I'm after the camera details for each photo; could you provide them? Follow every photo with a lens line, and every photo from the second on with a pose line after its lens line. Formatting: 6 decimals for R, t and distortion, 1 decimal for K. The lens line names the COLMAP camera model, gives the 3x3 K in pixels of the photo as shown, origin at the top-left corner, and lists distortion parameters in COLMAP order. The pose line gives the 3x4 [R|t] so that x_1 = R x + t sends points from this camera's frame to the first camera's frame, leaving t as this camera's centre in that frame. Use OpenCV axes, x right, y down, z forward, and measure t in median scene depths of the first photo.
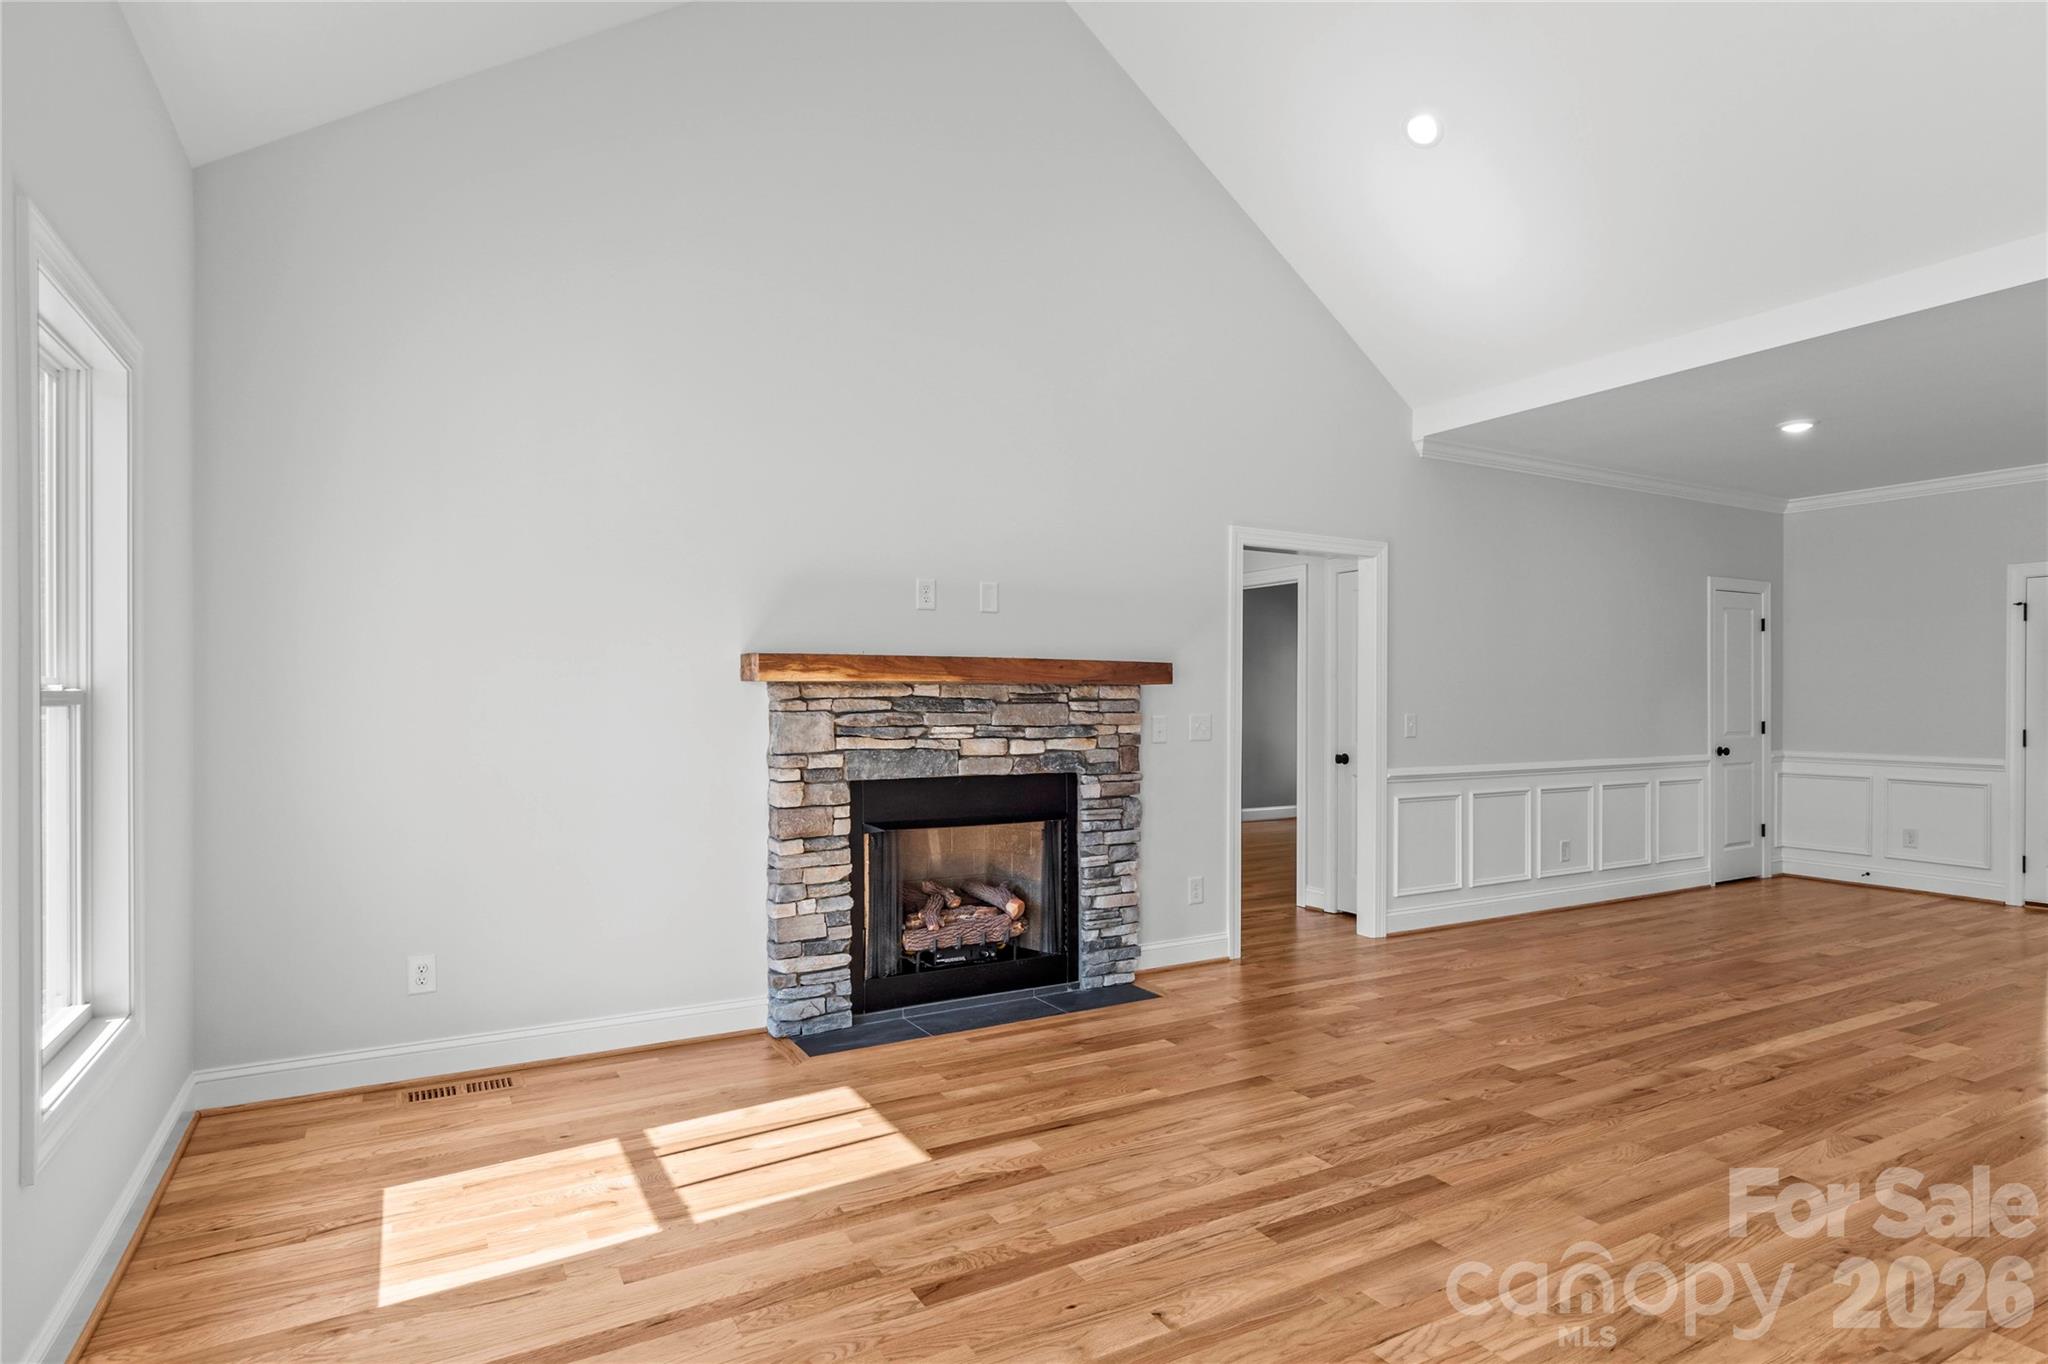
lens RADIAL K [[1126.4, 0, 1049.4], [0, 1126.4, 689.8], [0, 0, 1]] dist [0.007854, -0.003093]
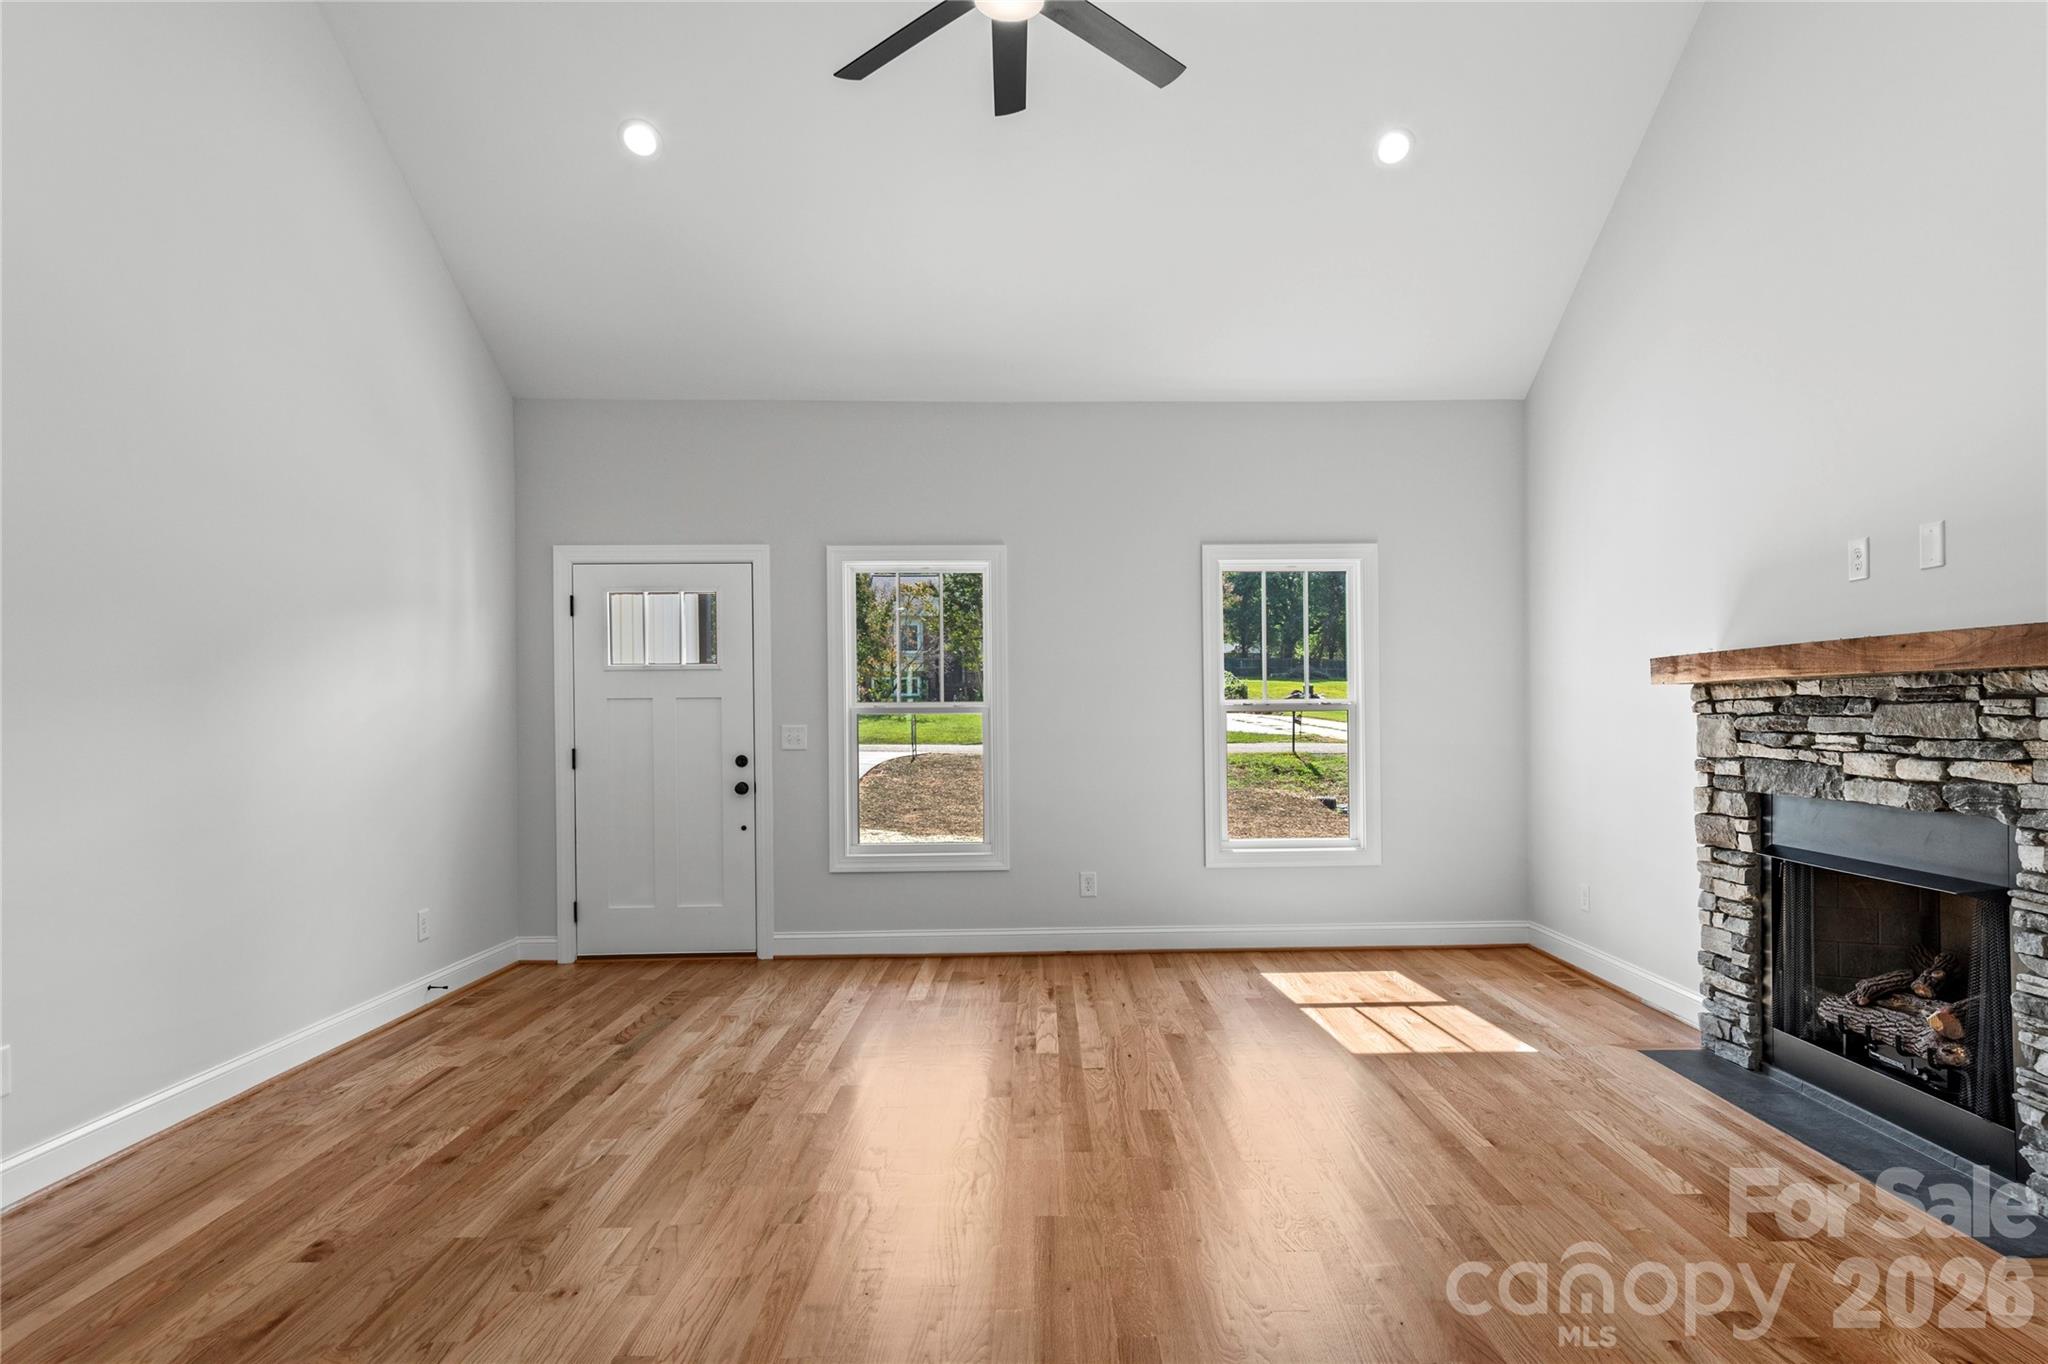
lens RADIAL K [[1126.4, 0, 1050.7], [0, 1126.4, 696.8], [0, 0, 1]] dist [0.007854, -0.003093]
pose [[-0.493135, -0.012353, -0.869865, 0.811605], [0.009020, 0.999773, -0.019312, 0.016792], [0.869906, -0.017370, -0.492911, 0.899715]]
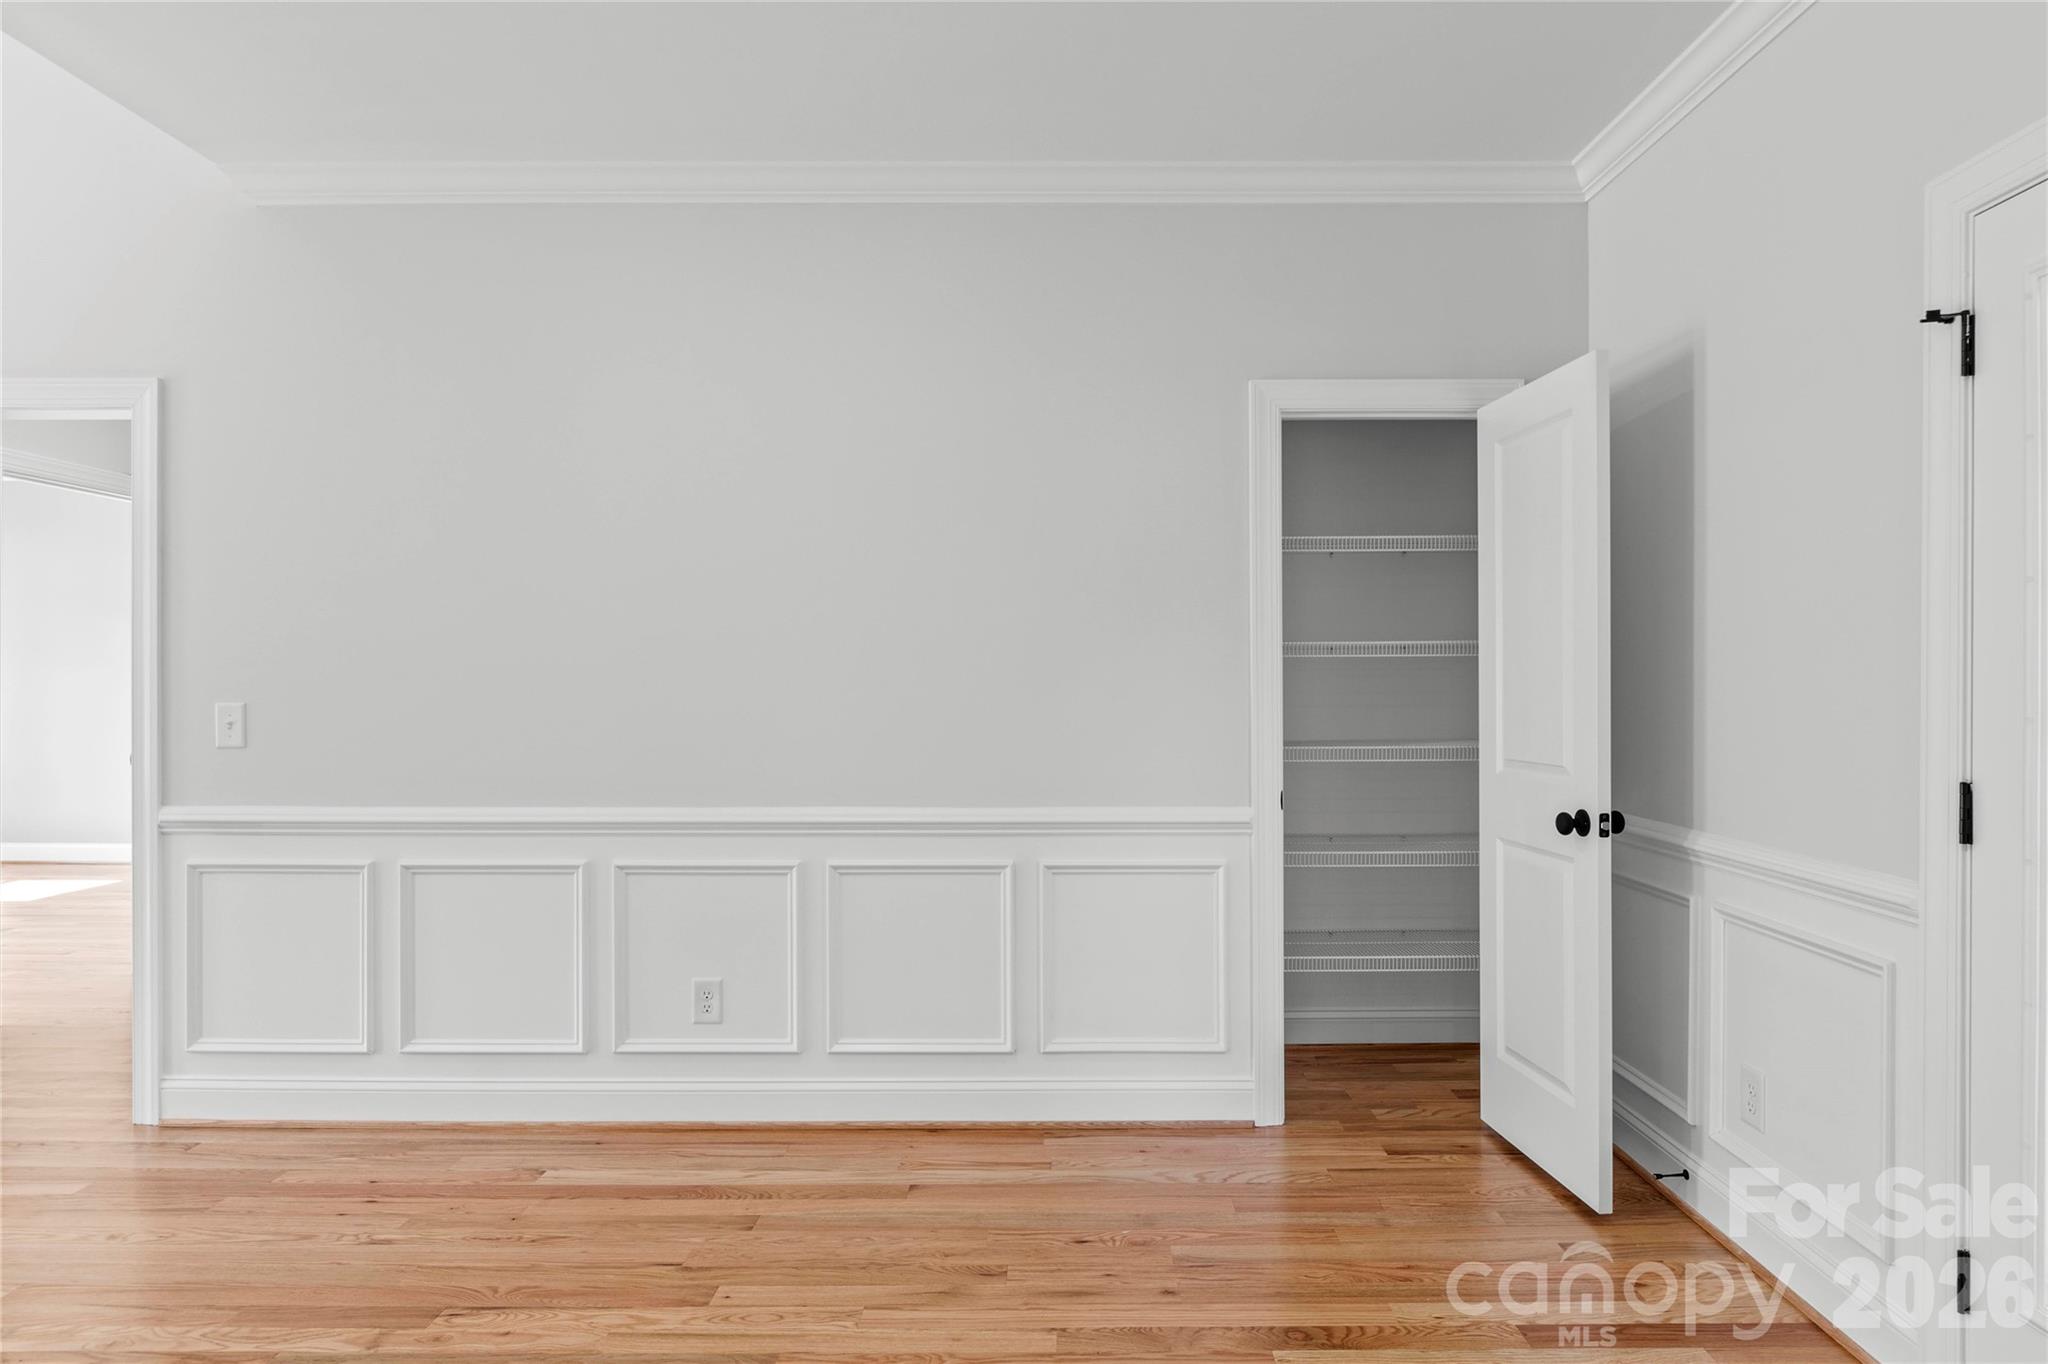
lens RADIAL K [[1160.7, 0, 1043.6], [0, 1160.7, 694.3], [0, 0, 1]] dist [-0.006844, -0.006227]
pose [[0.863505, 0.004676, -0.504318, 1.189900], [0.002855, 0.999896, 0.014160, 0.014196], [0.504332, -0.013667, 0.863402, 0.957776]]
